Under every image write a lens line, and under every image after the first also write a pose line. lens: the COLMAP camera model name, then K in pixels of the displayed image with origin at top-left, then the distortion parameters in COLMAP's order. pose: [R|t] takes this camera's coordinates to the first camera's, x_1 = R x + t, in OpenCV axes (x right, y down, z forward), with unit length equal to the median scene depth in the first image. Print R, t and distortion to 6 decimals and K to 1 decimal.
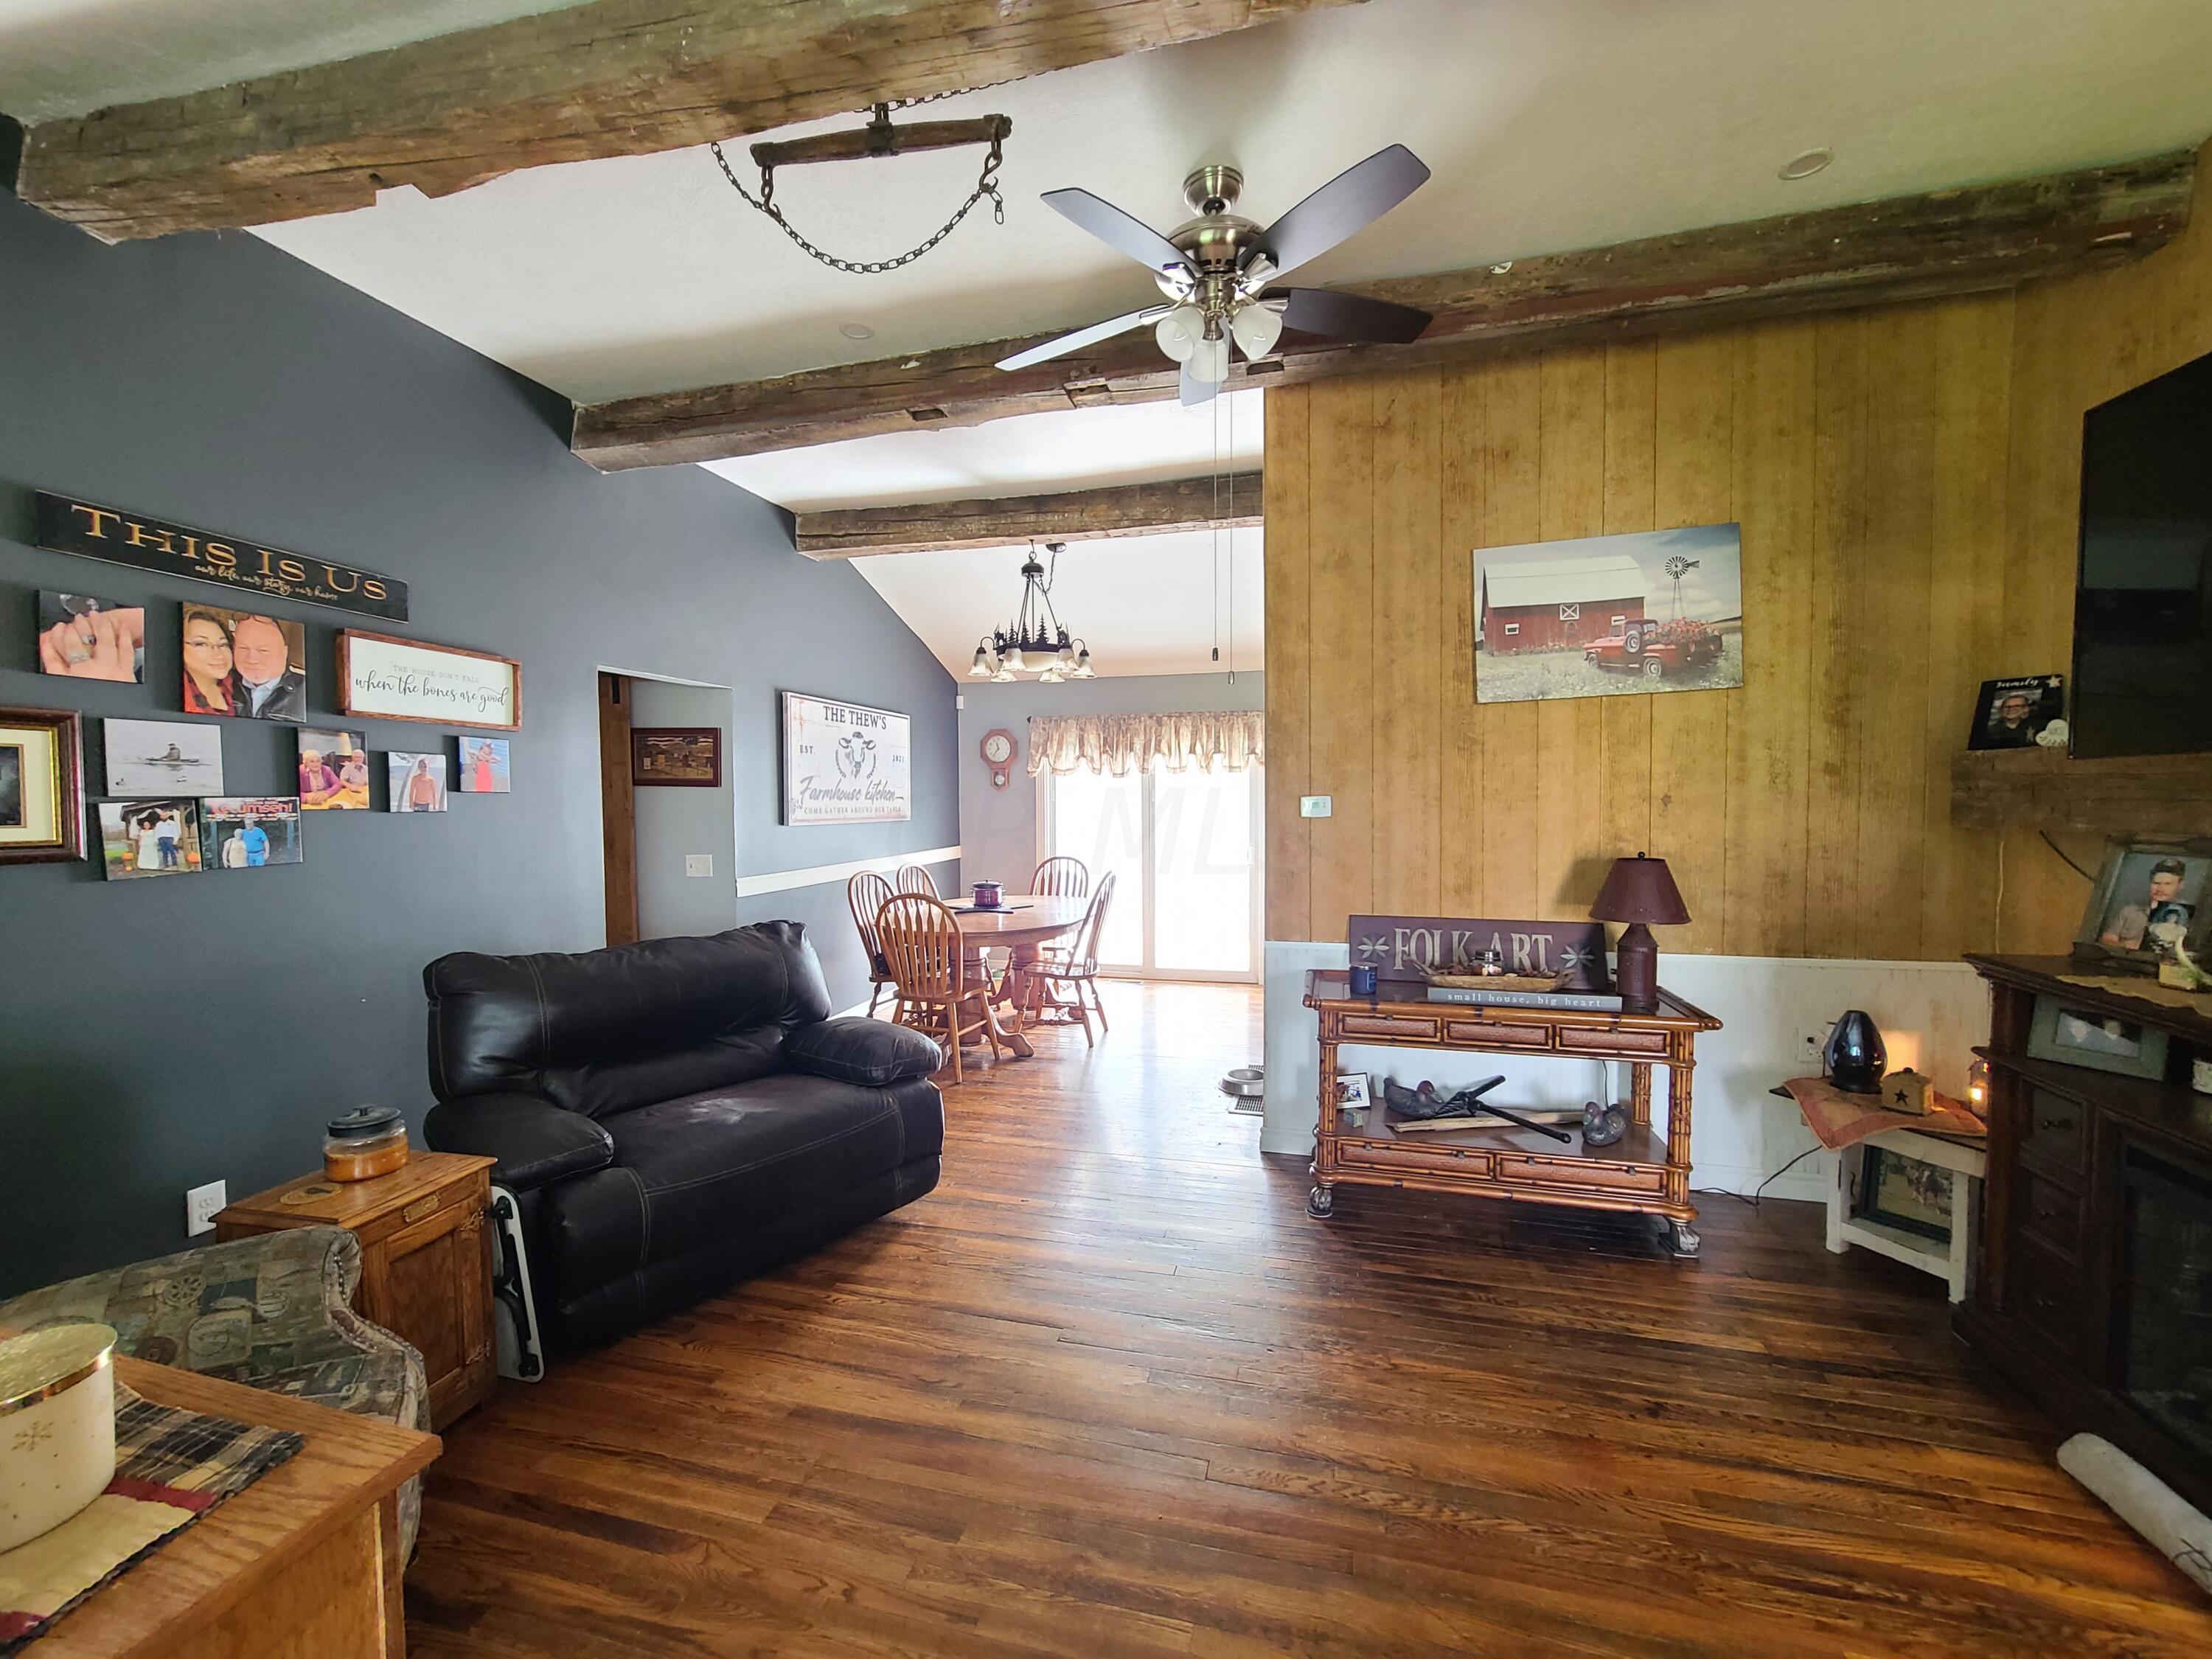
lens RADIAL K [[902.0, 0, 1097.5], [0, 902.0, 833.2], [0, 0, 1]] dist [-0.000361, 0.000003]
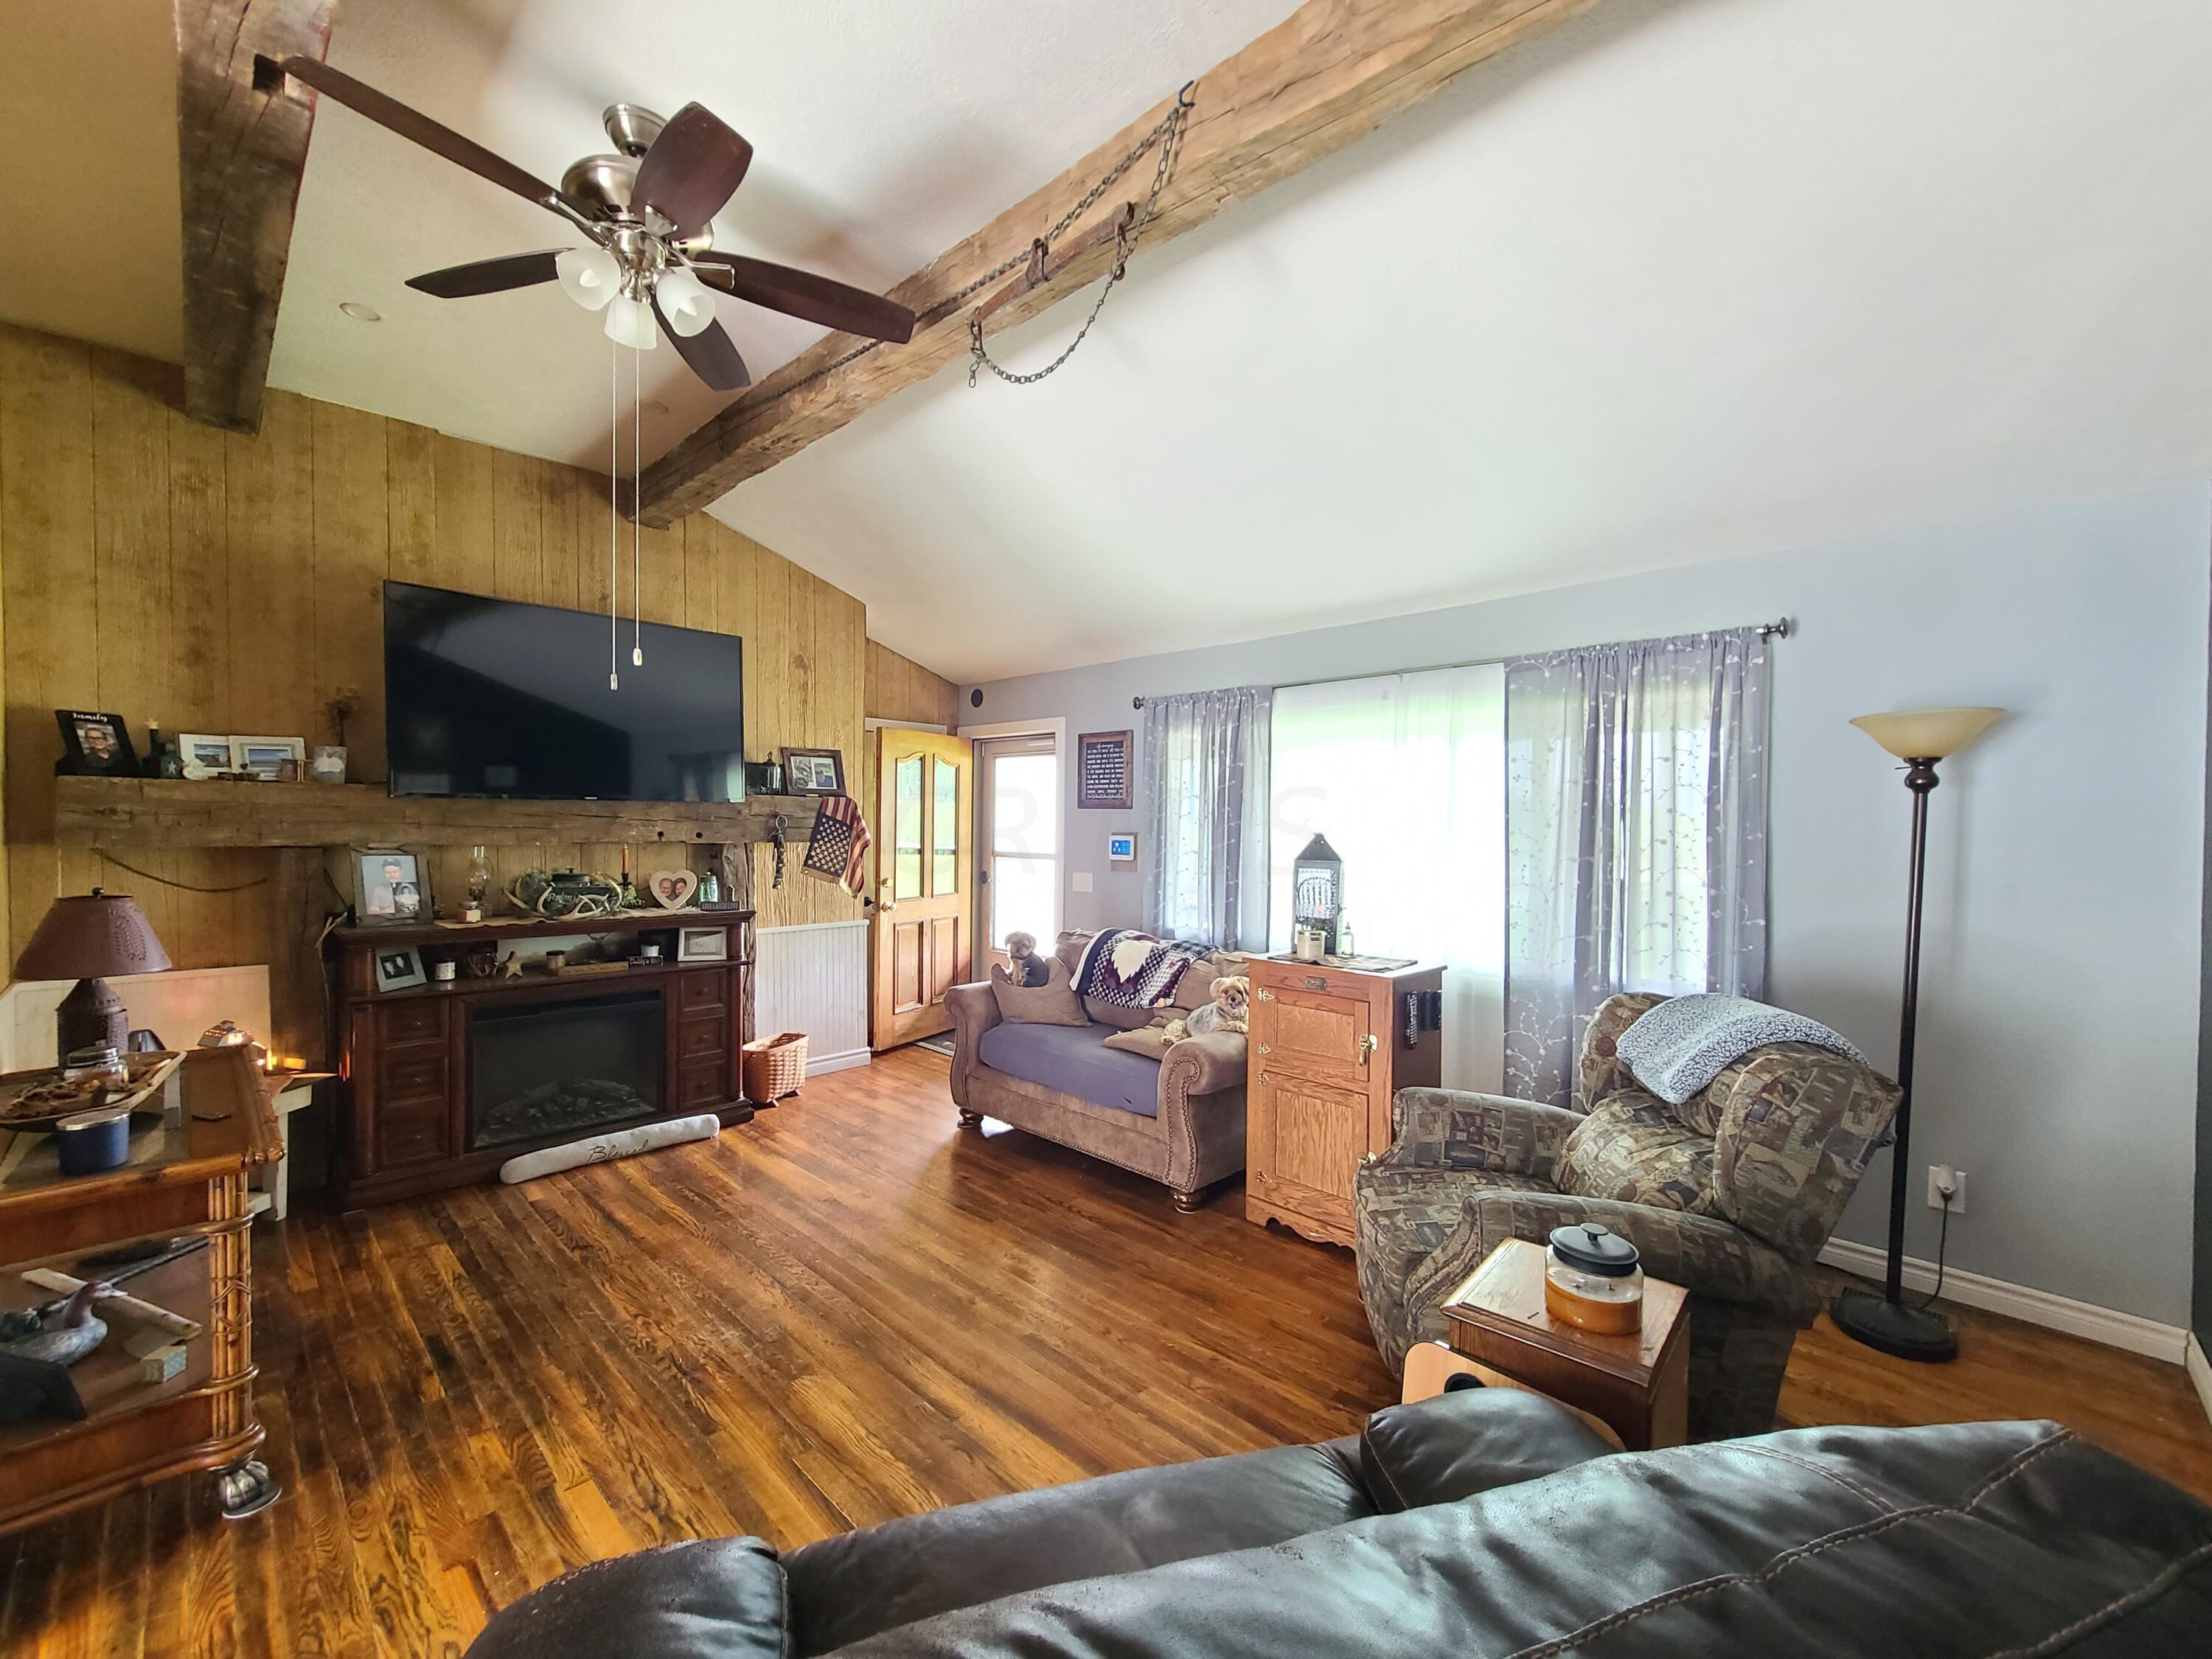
lens RADIAL K [[902.0, 0, 1104.8], [0, 902.0, 842.2], [0, 0, 1]] dist [-0.000361, 0.000003]
pose [[-0.879837, -0.011443, 0.475138, -0.857994], [0.009770, 0.999063, 0.042153, -0.063449], [-0.475175, 0.041730, -0.878901, 1.989592]]
